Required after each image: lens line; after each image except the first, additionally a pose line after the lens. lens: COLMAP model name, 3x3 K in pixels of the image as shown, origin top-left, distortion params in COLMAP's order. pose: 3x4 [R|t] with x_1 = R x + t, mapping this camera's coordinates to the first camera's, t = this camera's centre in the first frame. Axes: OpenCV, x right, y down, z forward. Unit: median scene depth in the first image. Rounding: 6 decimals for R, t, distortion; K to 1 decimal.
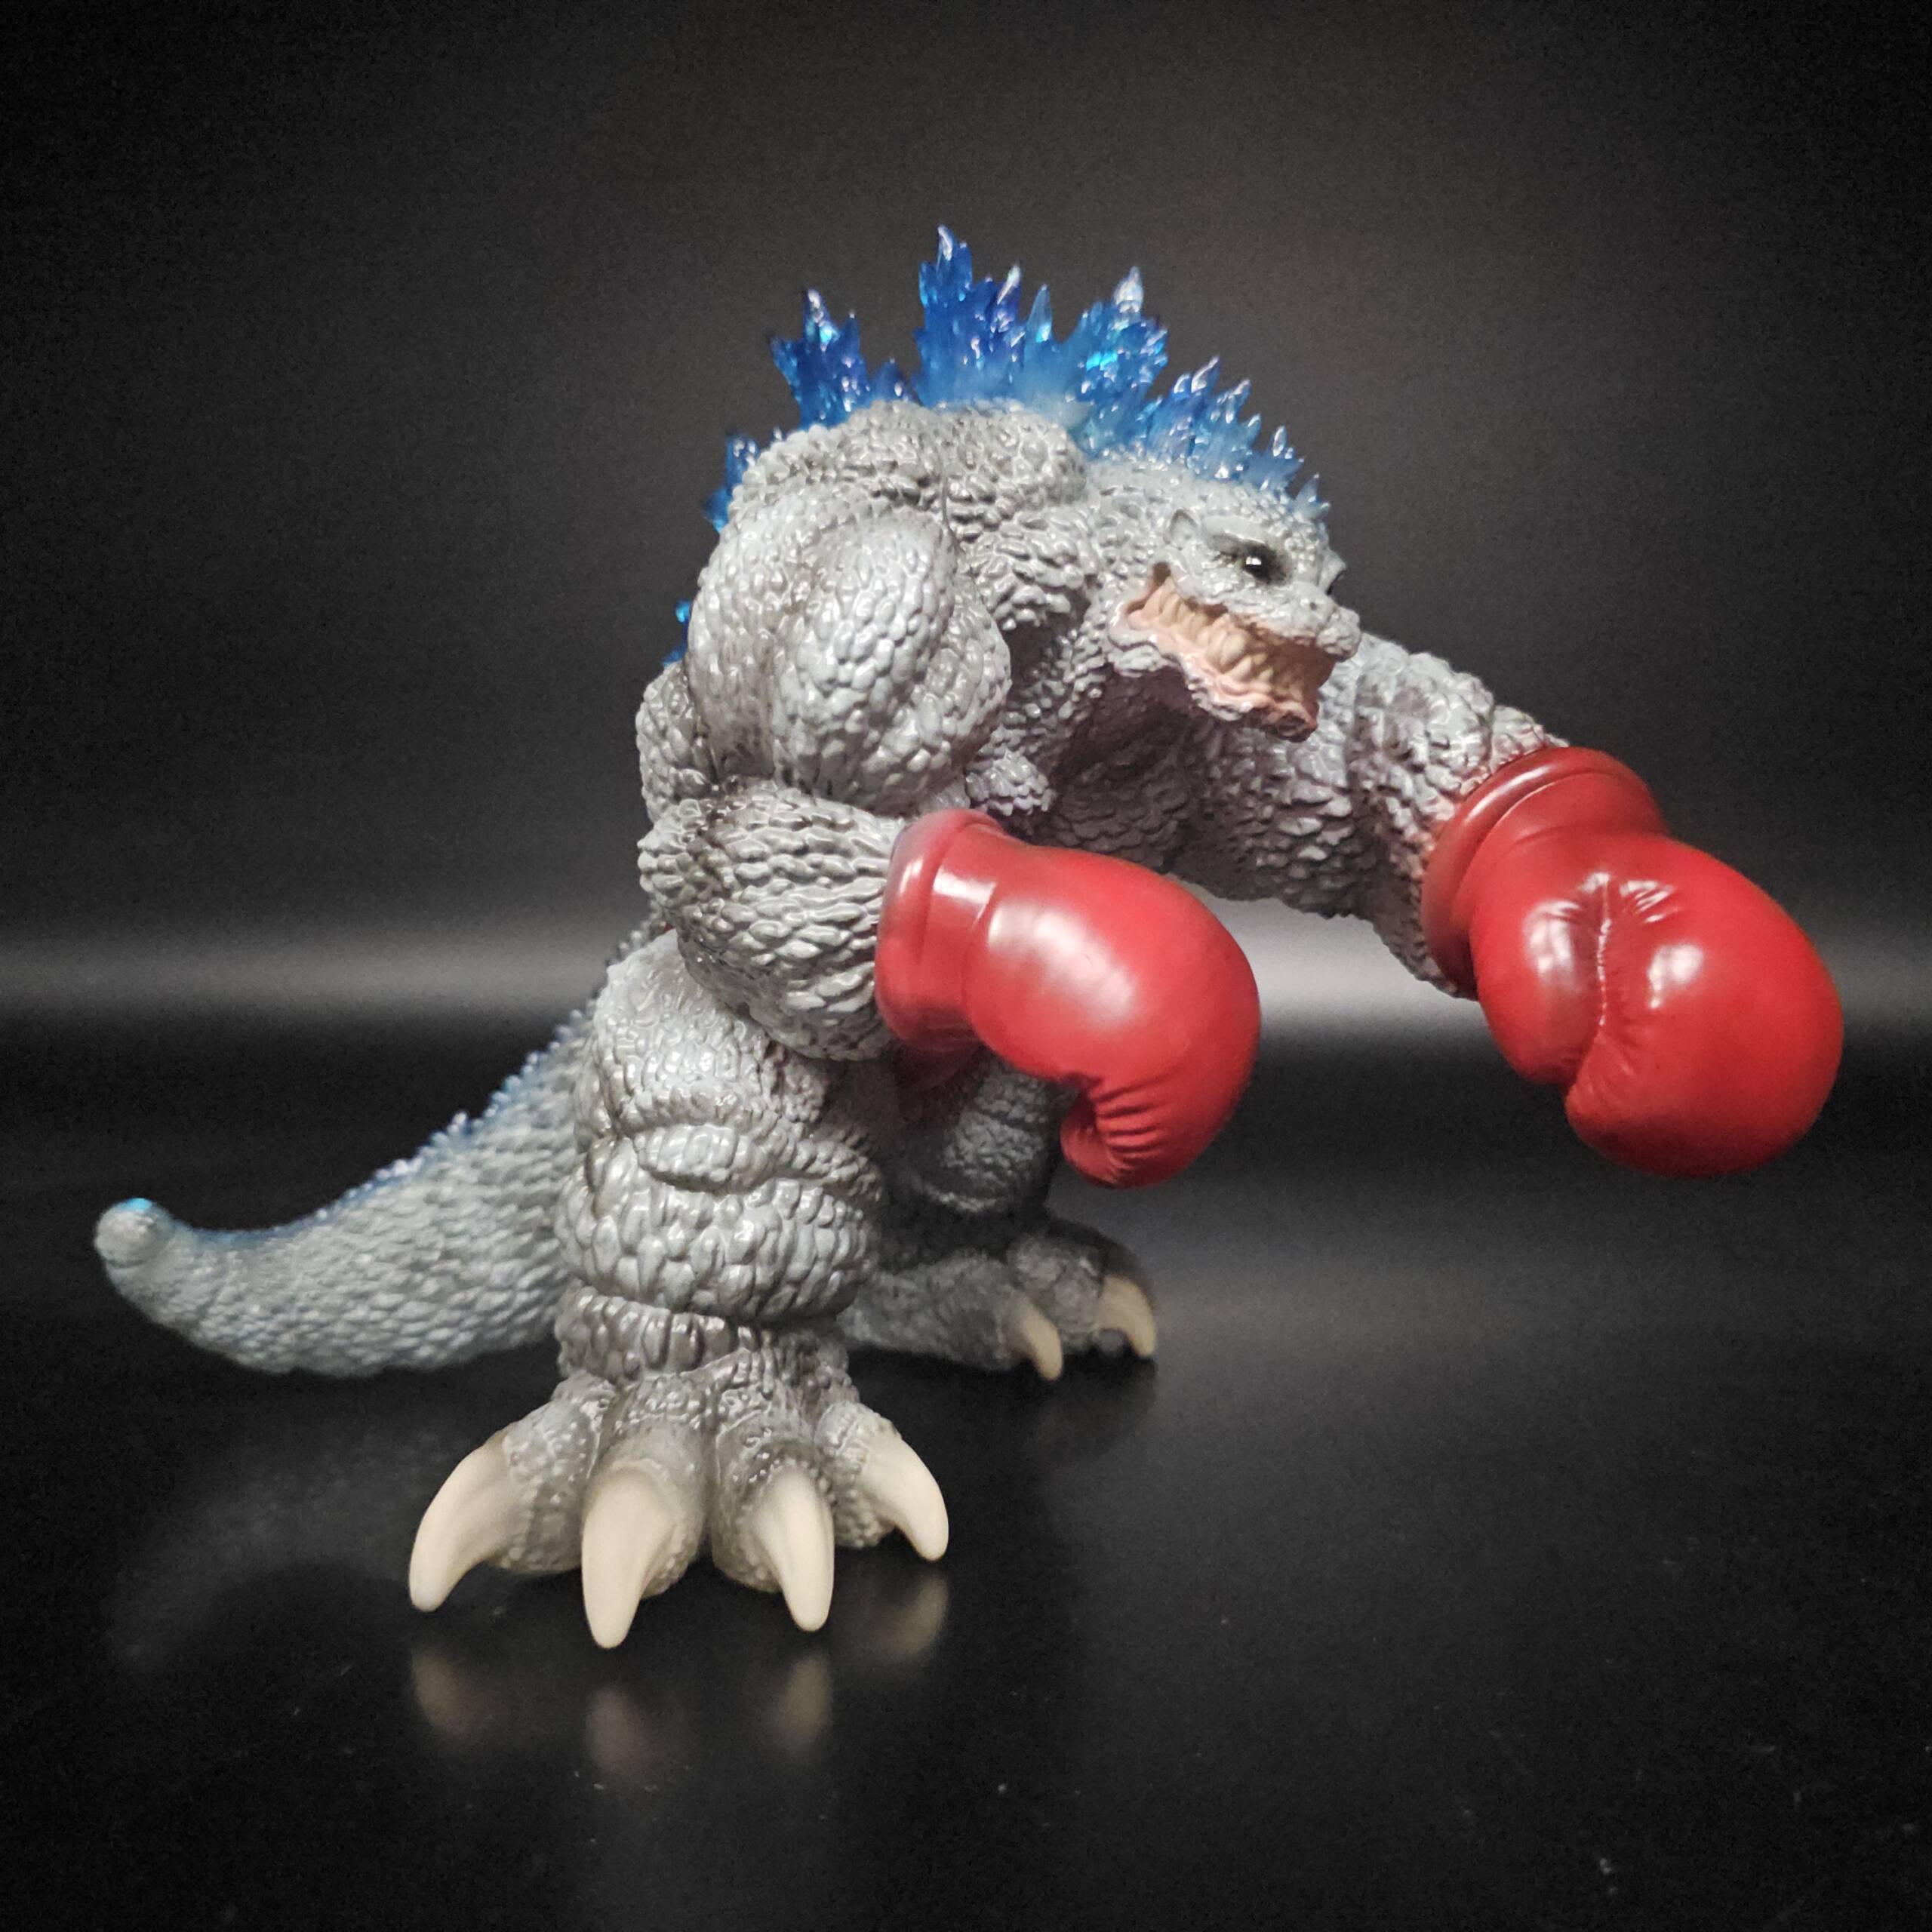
lens RADIAL K [[1891.1, 0, 966.3], [0, 1891.1, 1022.3], [0, 0, 1]] dist [-0.028995, -0.015043]
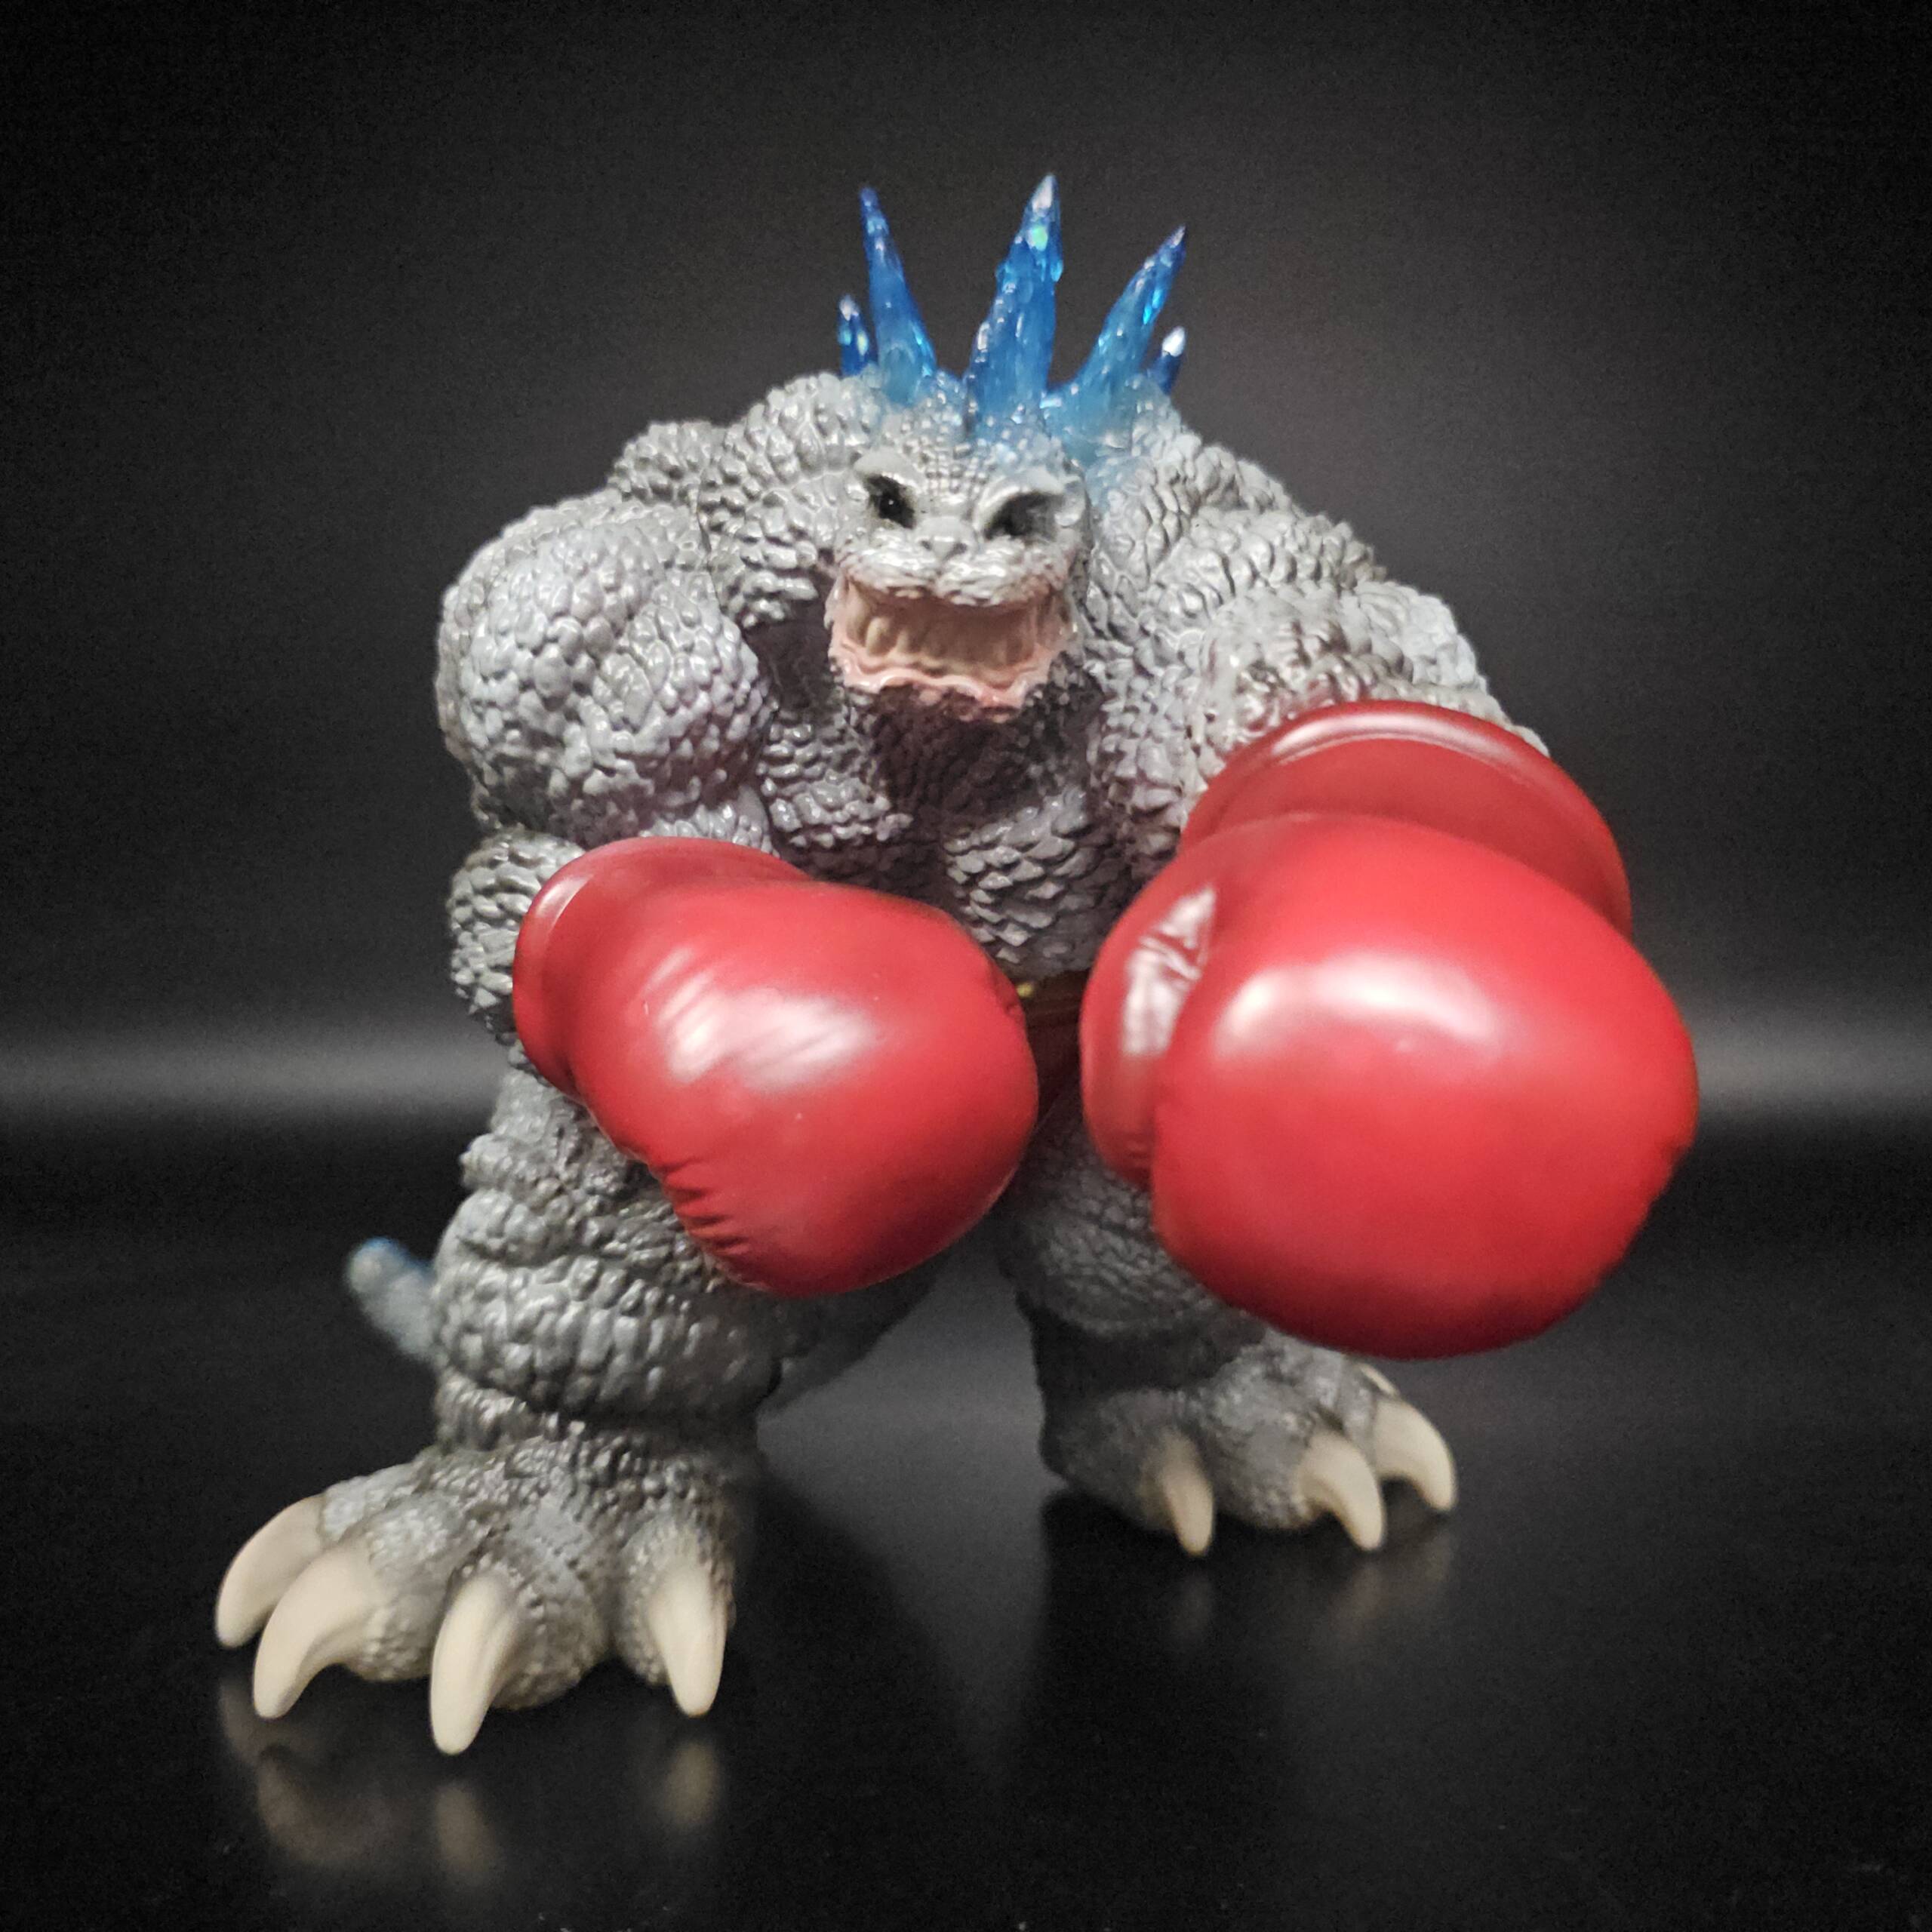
lens RADIAL K [[1891.1, 0, 966.3], [0, 1891.1, 1022.3], [0, 0, 1]] dist [-0.028995, -0.015043]
pose [[0.811834, 0.006388, -0.583854, 0.589807], [-0.041506, 0.998042, -0.046793, 0.005853], [0.582411, 0.062221, 0.810509, 0.371205]]
